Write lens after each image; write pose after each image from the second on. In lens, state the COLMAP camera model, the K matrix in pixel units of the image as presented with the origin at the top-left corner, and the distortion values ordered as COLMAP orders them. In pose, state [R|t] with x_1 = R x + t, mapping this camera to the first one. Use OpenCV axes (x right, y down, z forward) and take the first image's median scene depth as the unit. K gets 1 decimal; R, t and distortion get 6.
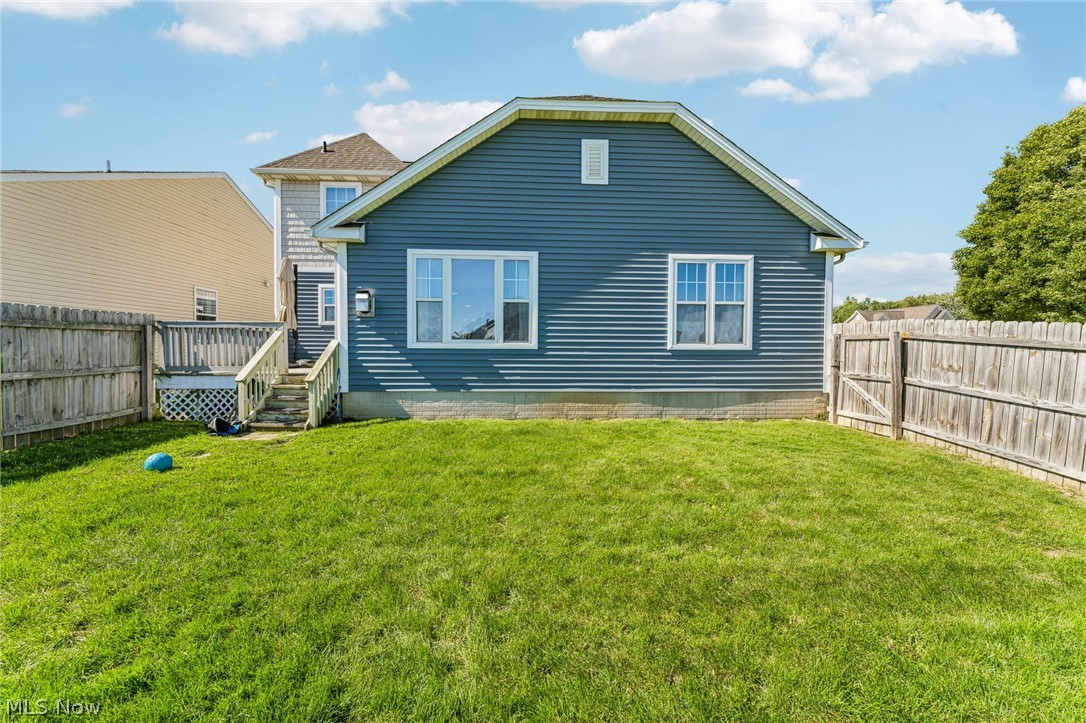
lens RADIAL K [[439.7, 0, 543.0], [0, 439.7, 361.5], [0, 0, 1]] dist [0.002298, 0.000345]
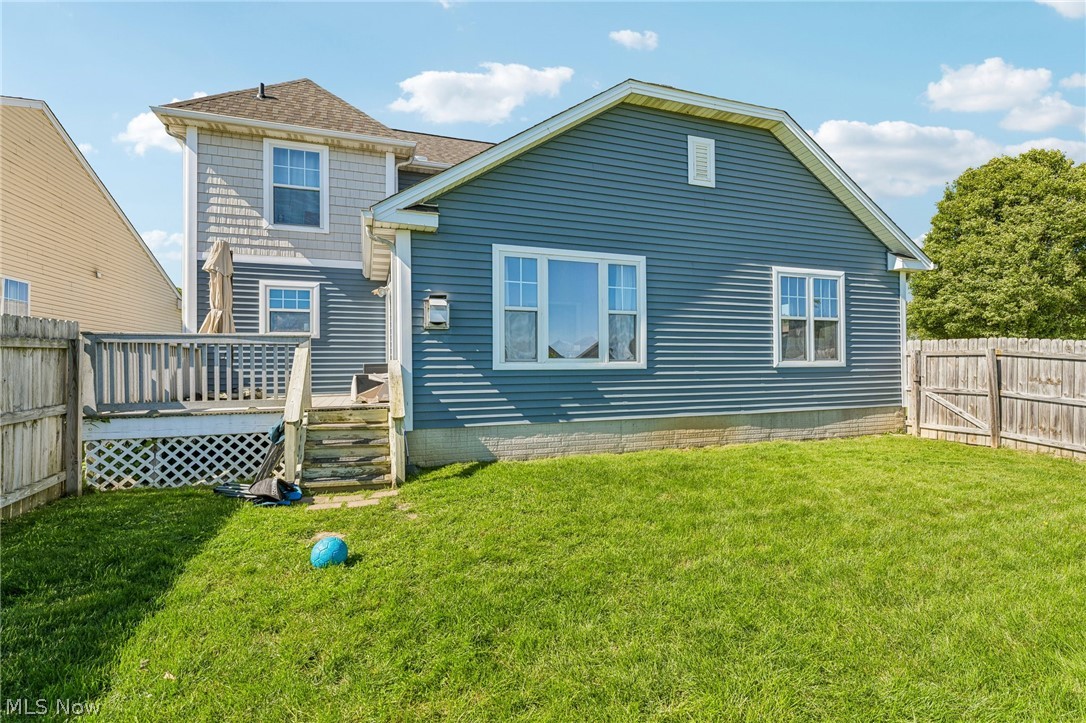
lens RADIAL K [[520.3, 0, 576.0], [0, 520.3, 358.7], [0, 0, 1]] dist [0.001248, 0.000214]
pose [[0.948567, -0.008325, 0.316467, -0.467276], [0.020402, 0.999184, -0.034868, -0.015250], [-0.315919, 0.039531, 0.947962, 0.079542]]
